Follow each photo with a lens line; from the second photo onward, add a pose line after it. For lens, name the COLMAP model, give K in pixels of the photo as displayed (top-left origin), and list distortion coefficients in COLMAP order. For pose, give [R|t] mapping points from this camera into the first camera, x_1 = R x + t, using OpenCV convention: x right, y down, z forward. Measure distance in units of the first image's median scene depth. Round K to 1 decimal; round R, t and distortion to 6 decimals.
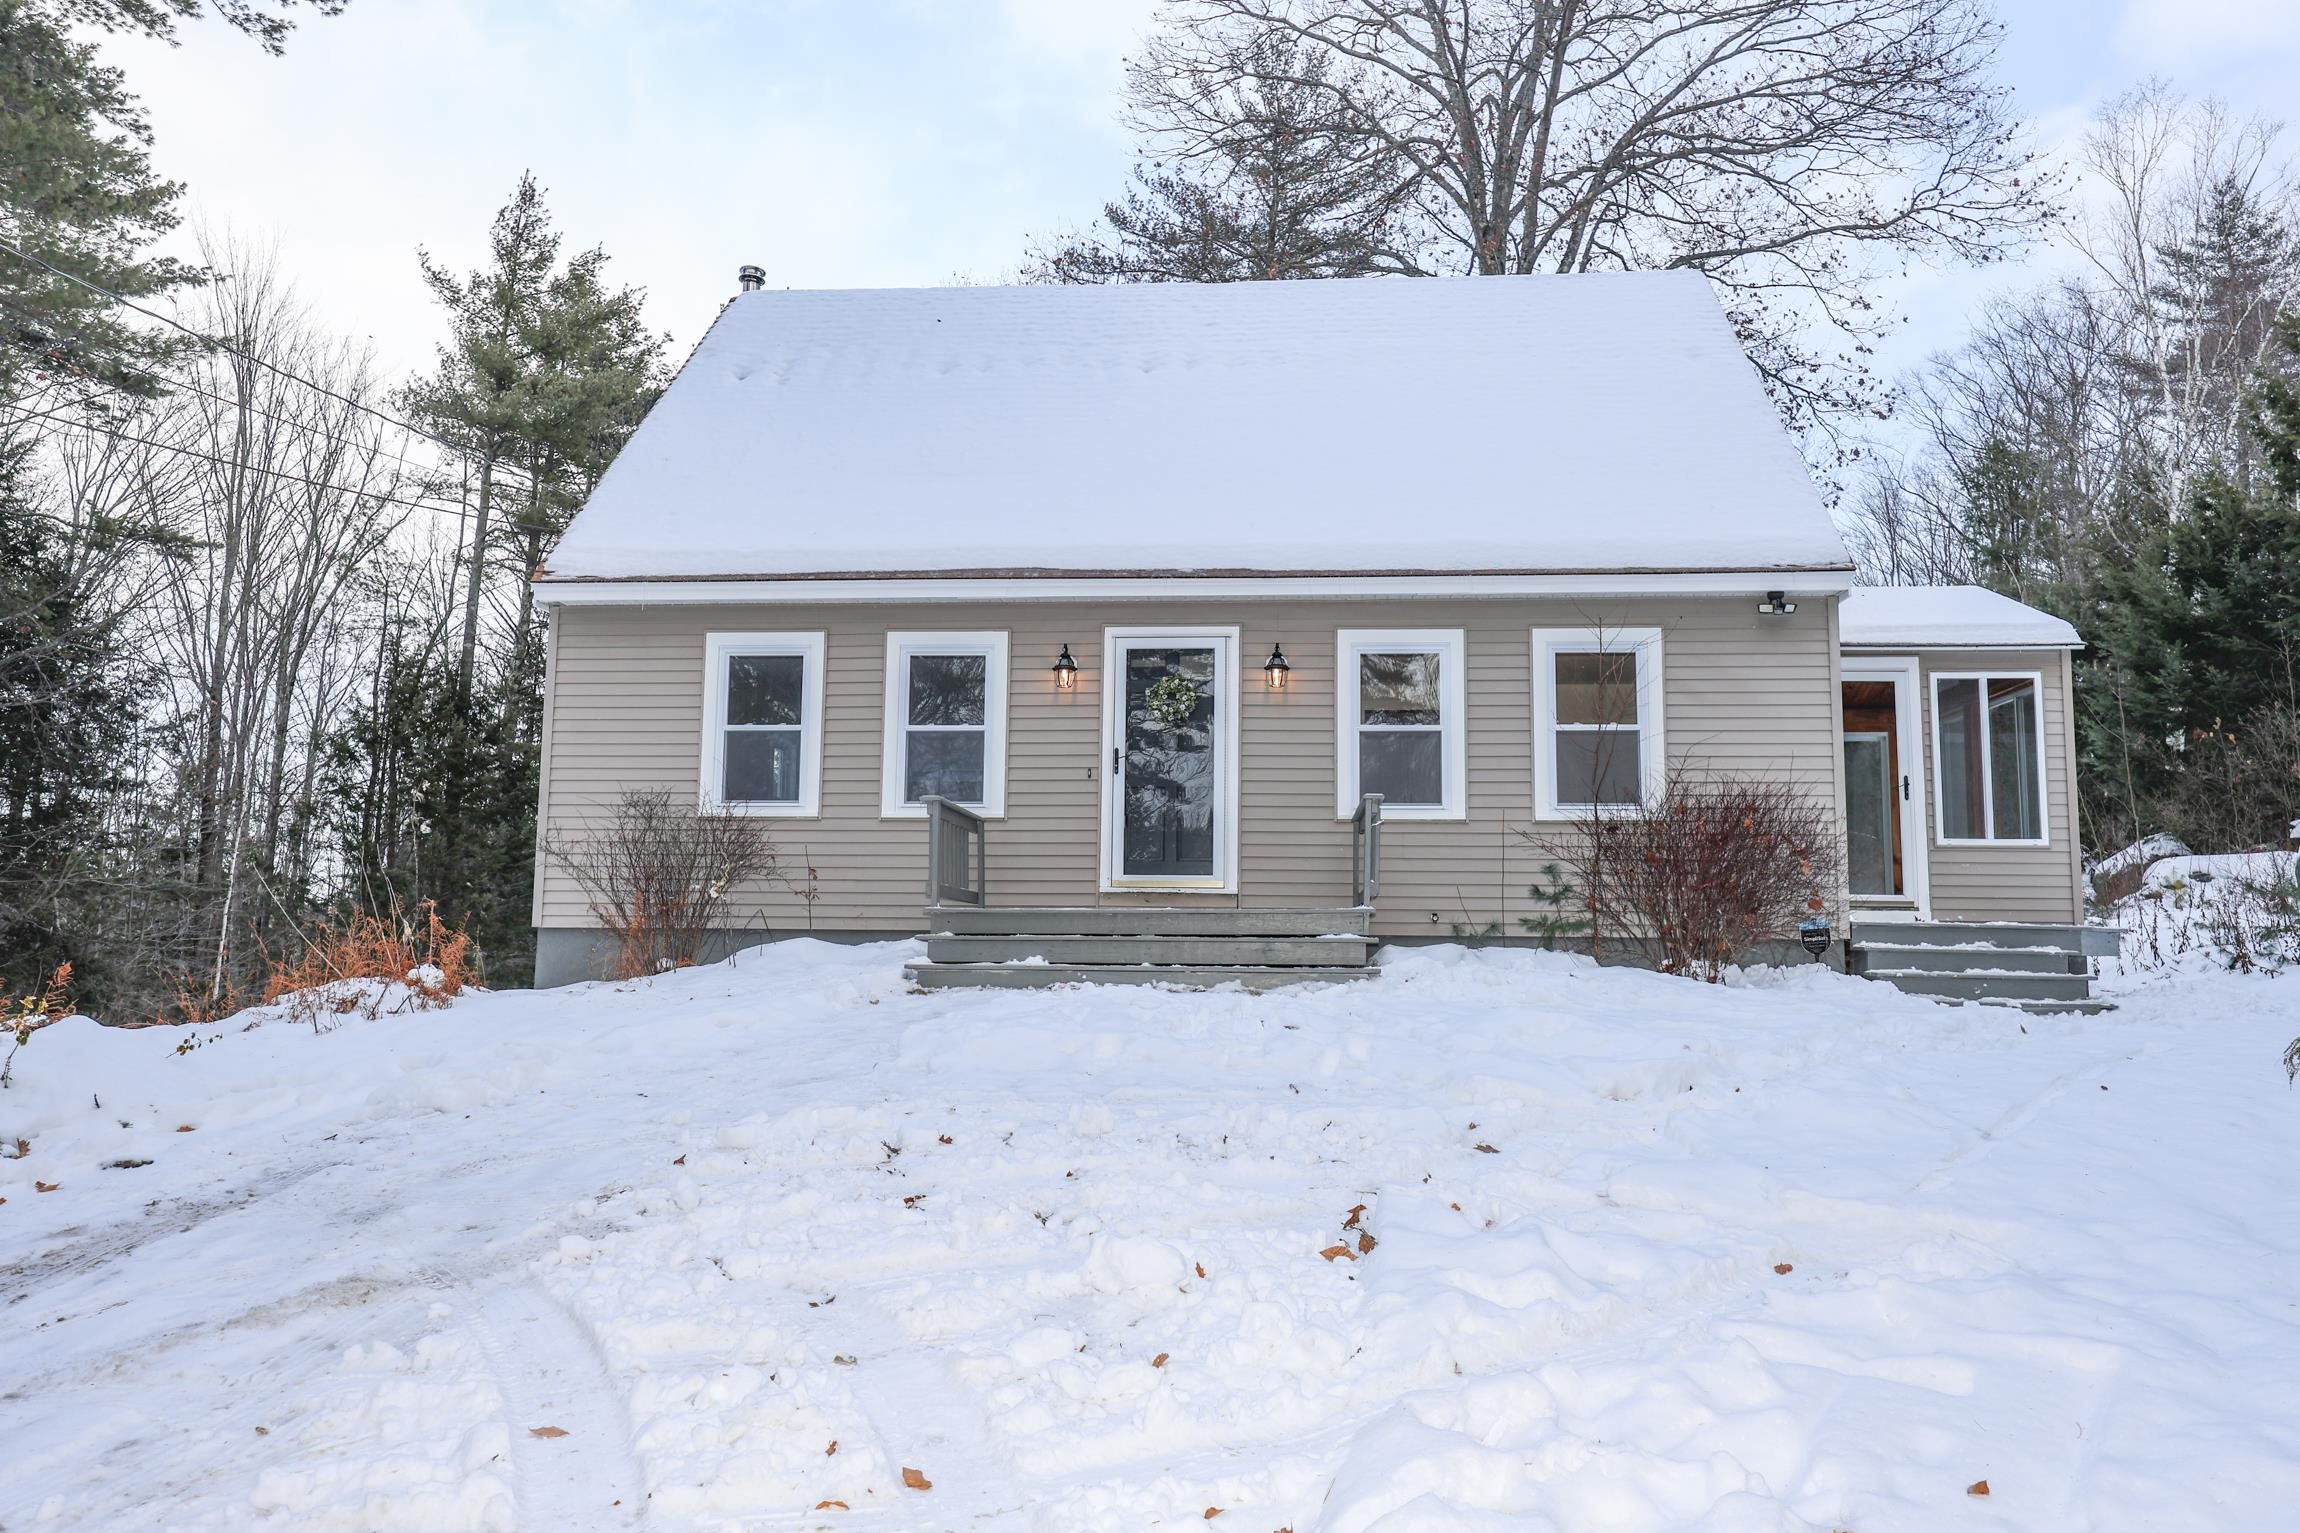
lens RADIAL K [[1695.1, 0, 1150.0], [0, 1695.1, 766.5], [0, 0, 1]] dist [0.004115, -0.043909]
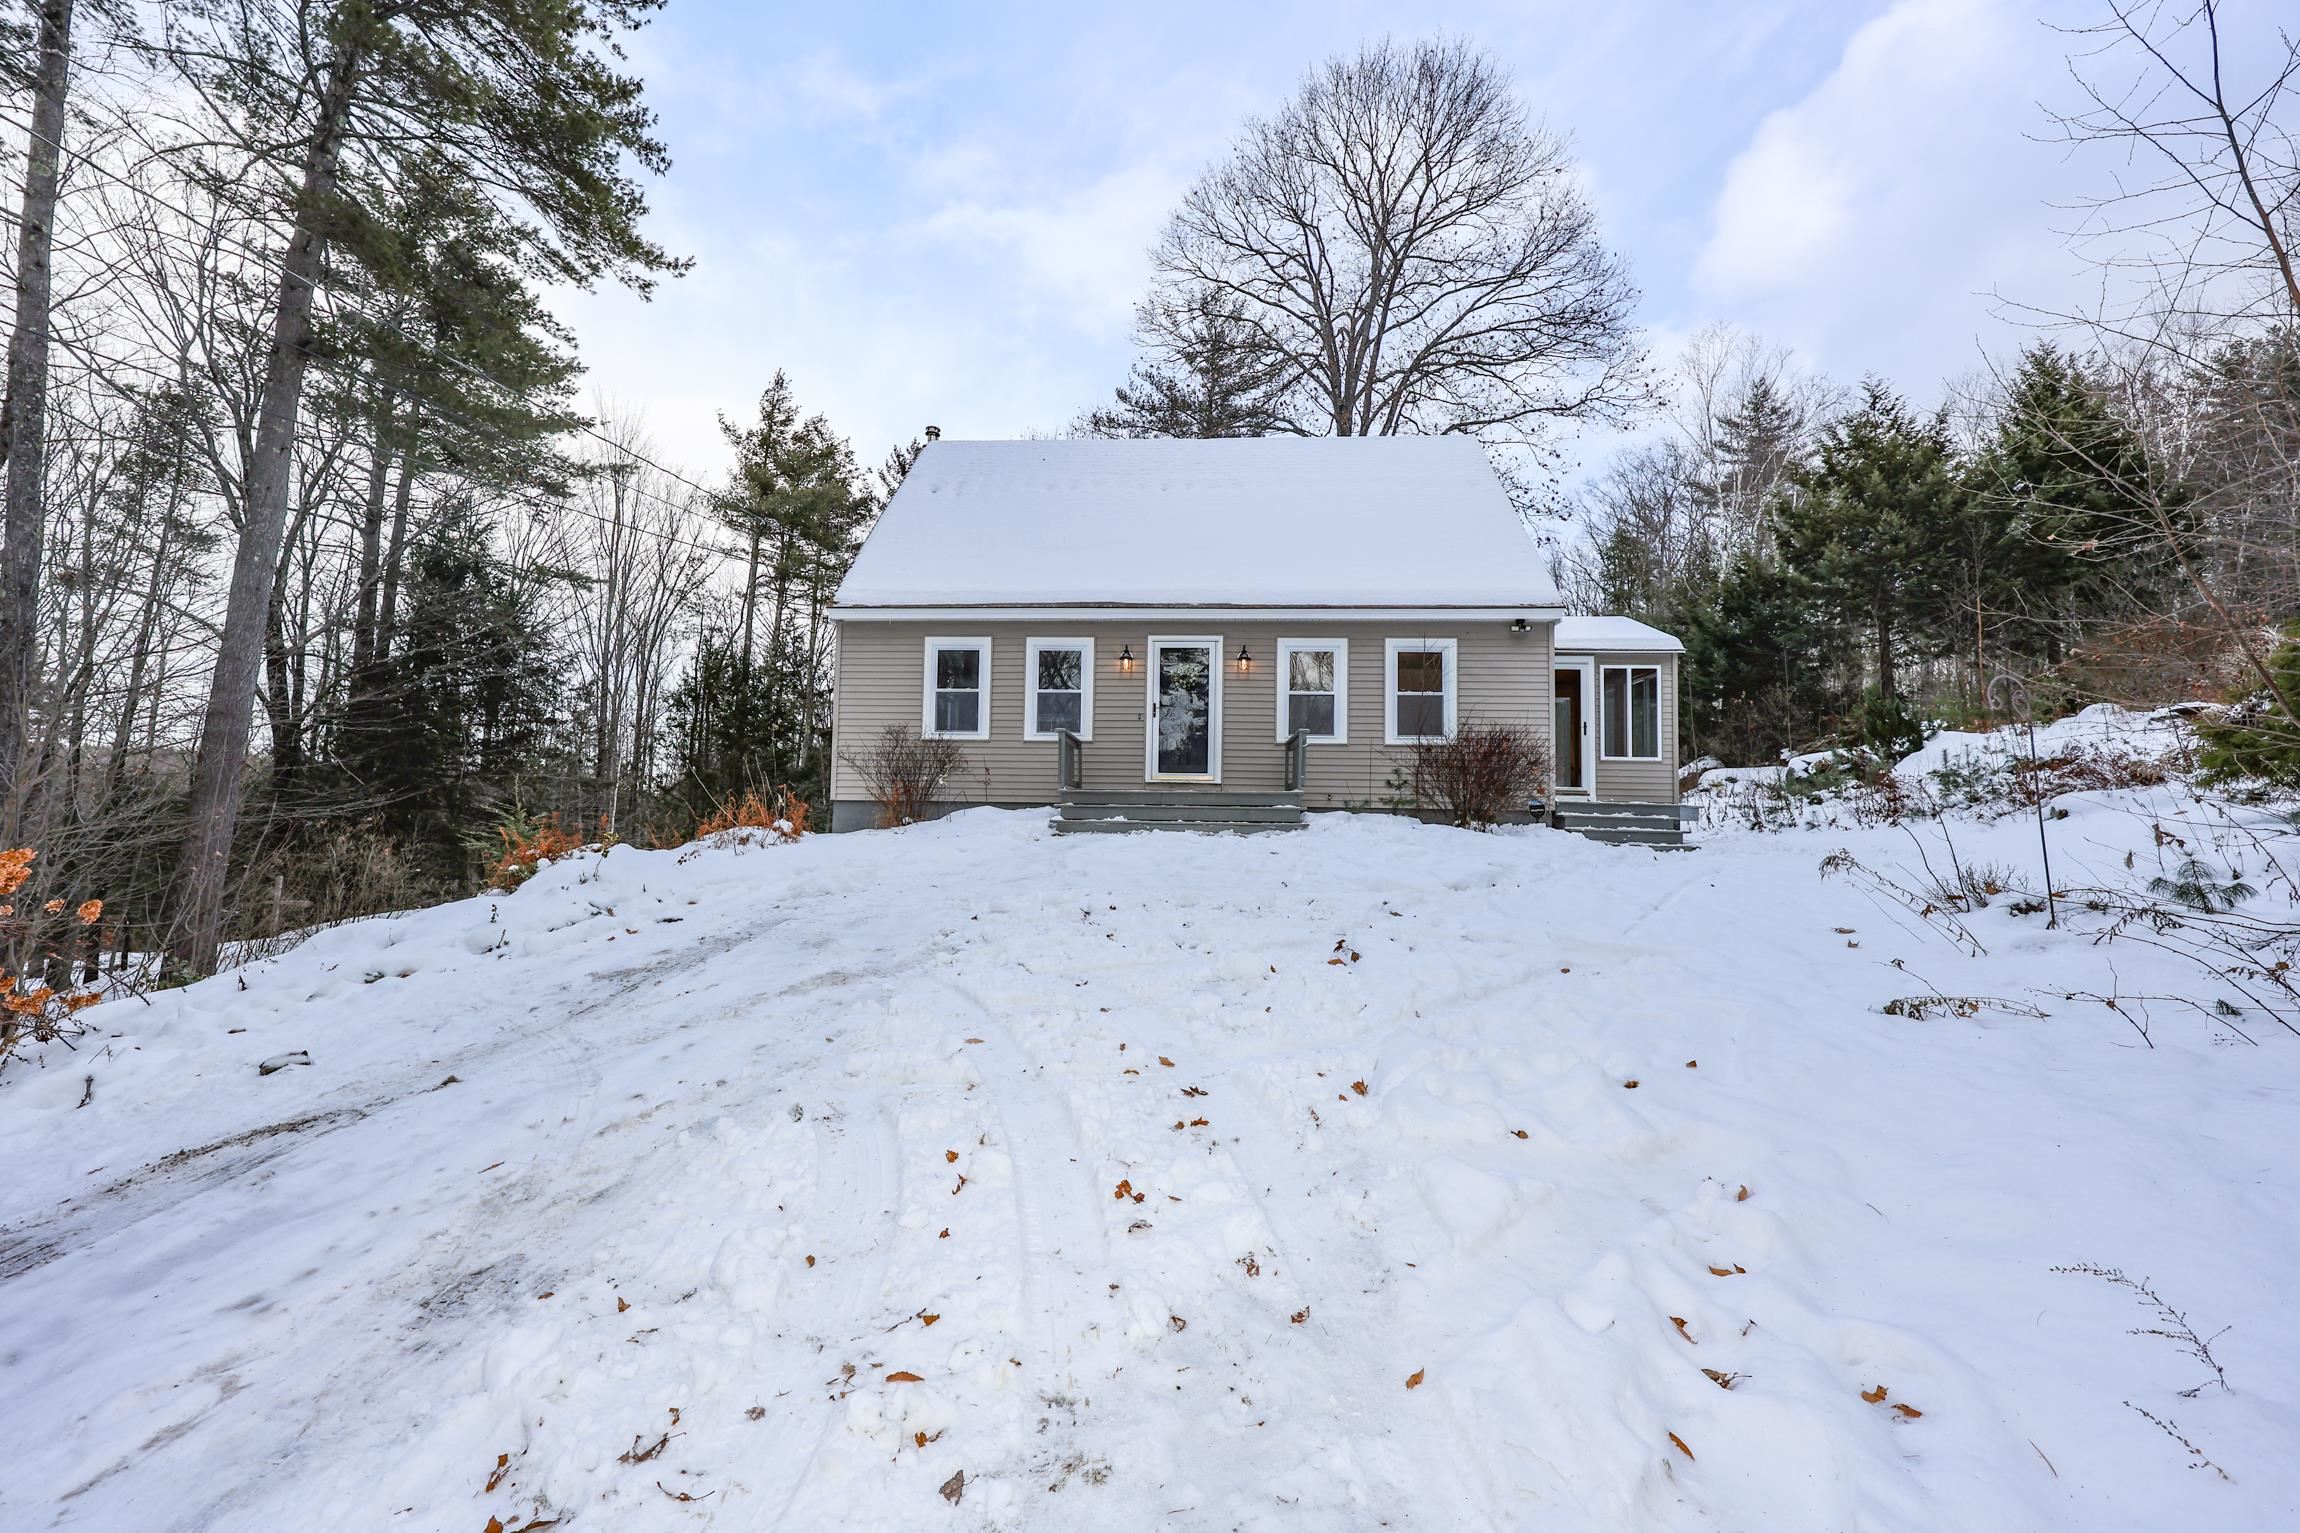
lens RADIAL K [[964.8, 0, 1138.0], [0, 964.8, 784.7], [0, 0, 1]] dist [-0.024067, -0.000067]
pose [[0.999943, 0.006333, 0.008626, -0.025541], [-0.006944, 0.997327, 0.072739, 0.000730], [-0.008142, -0.072795, 0.997314, -0.018019]]
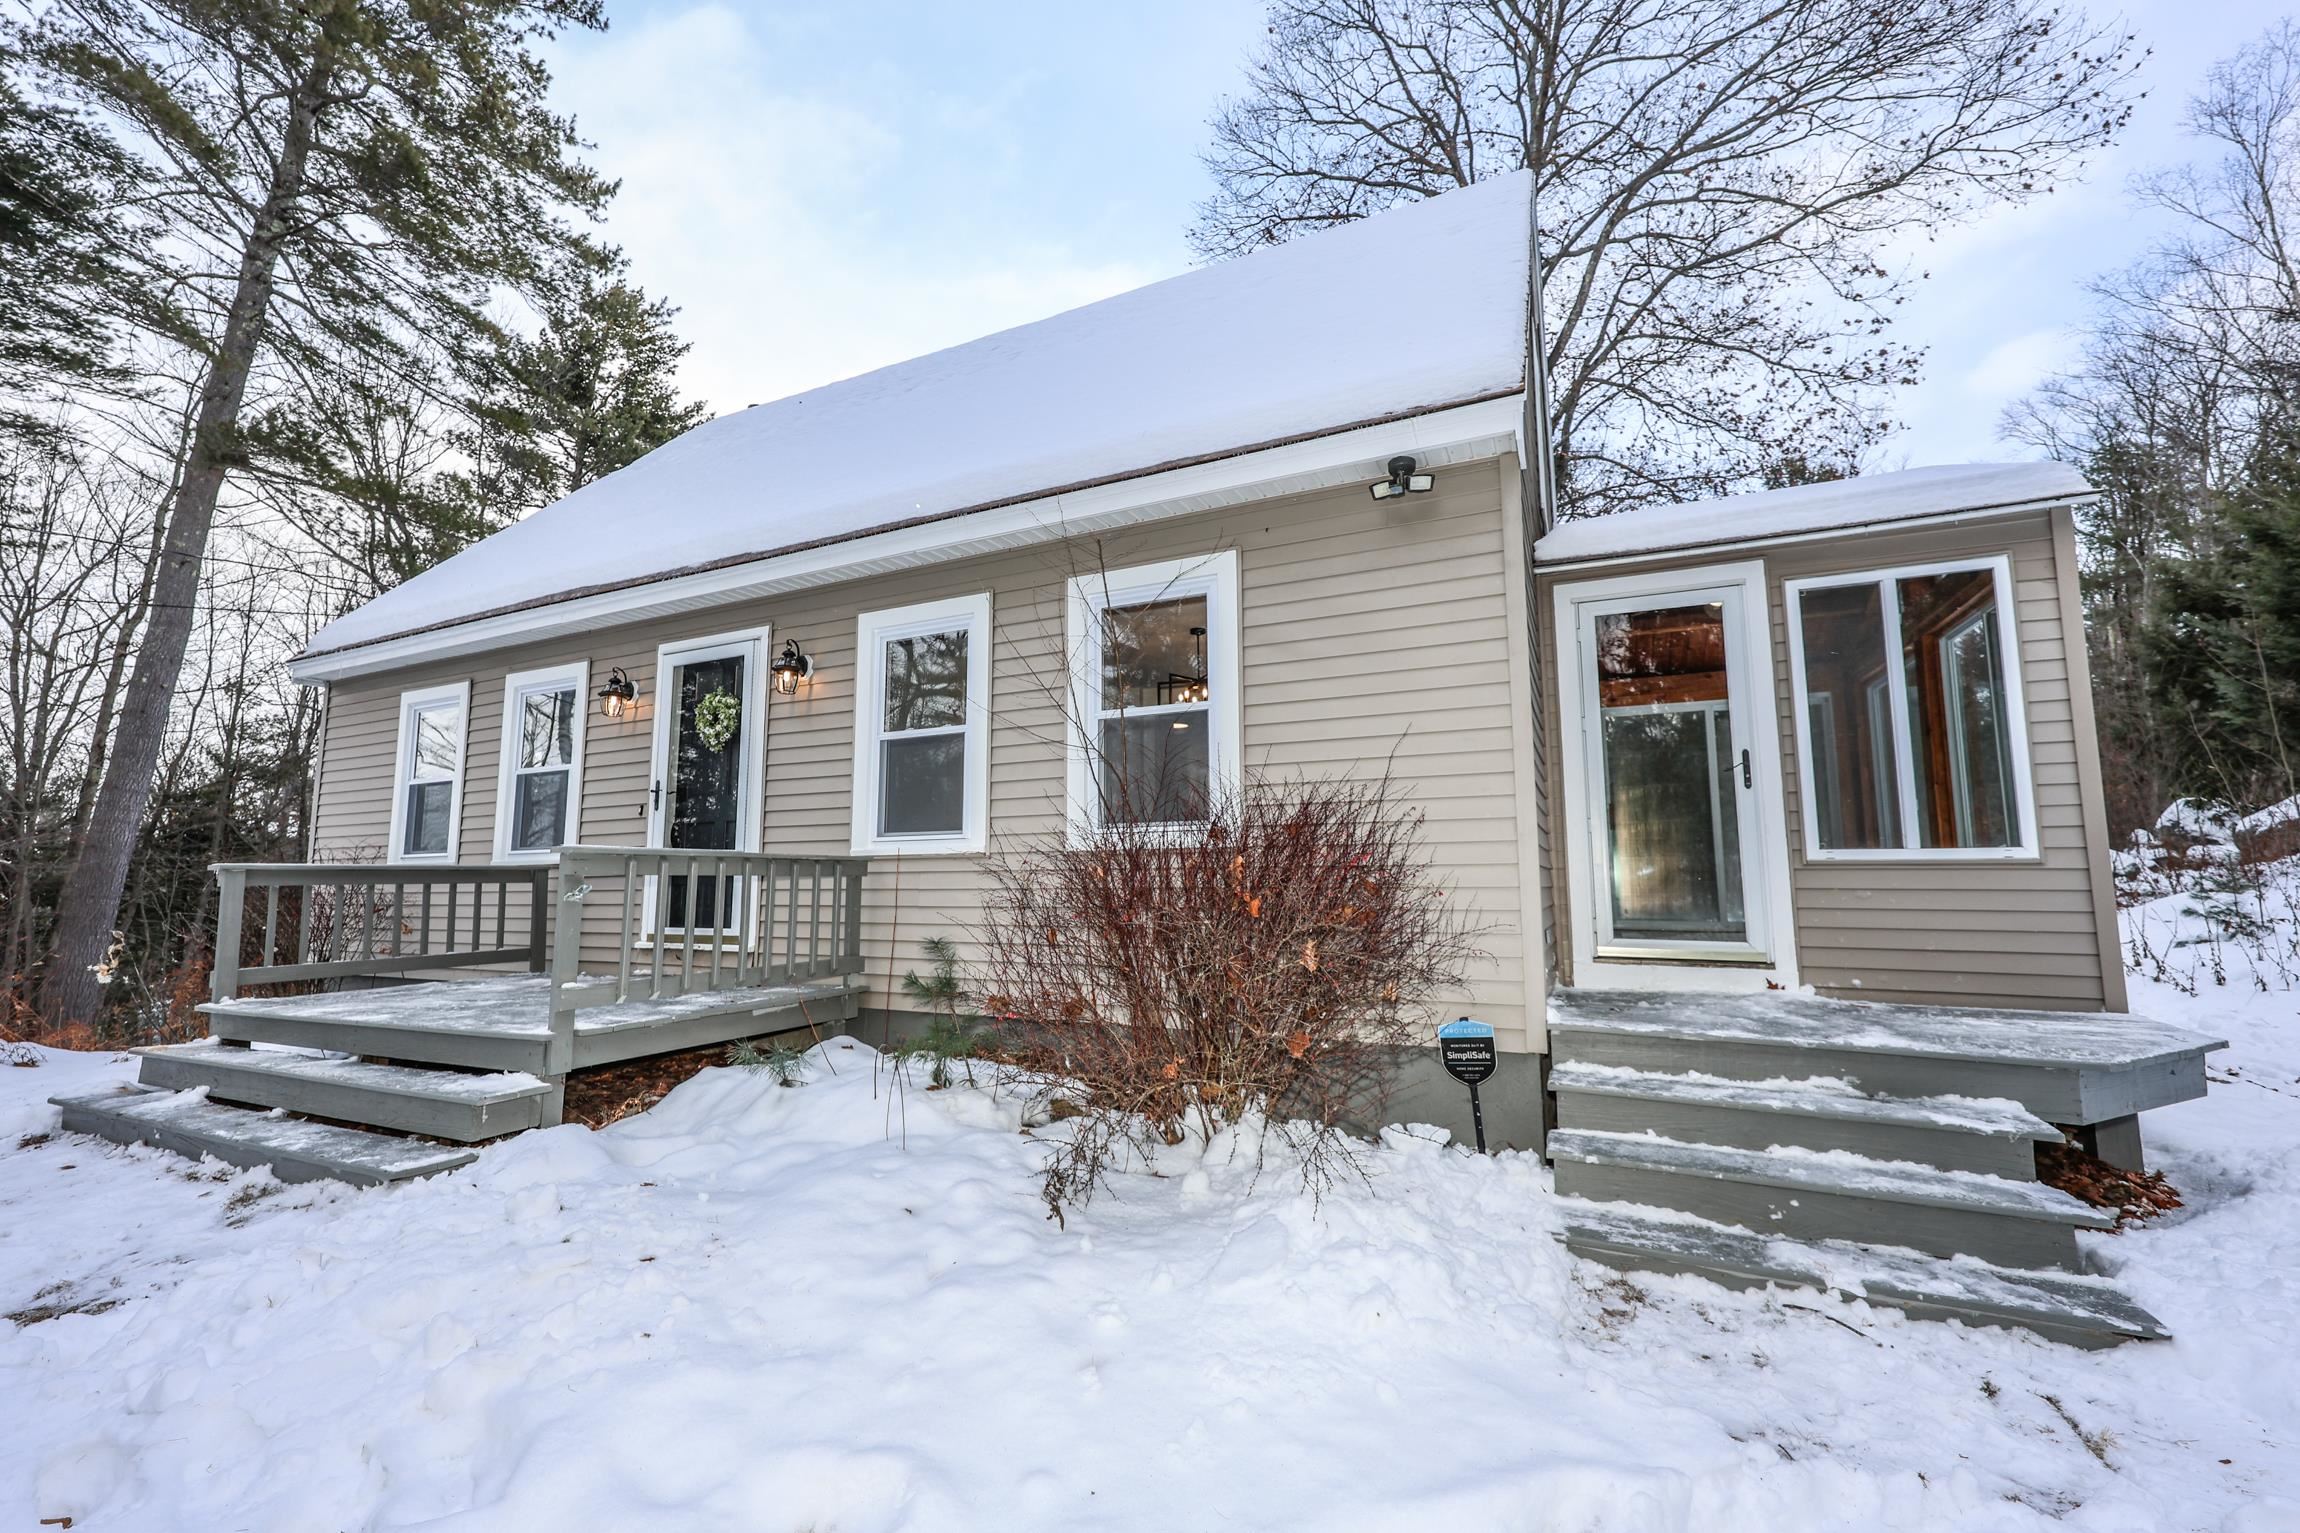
lens RADIAL K [[962.2, 0, 1140.2], [0, 962.2, 758.2], [0, 0, 1]] dist [-0.000721, -0.000138]
pose [[0.932627, -0.064752, -0.354984, 0.216062], [0.056220, 0.997829, -0.034310, 0.004998], [0.356434, 0.012041, 0.934243, 0.349699]]
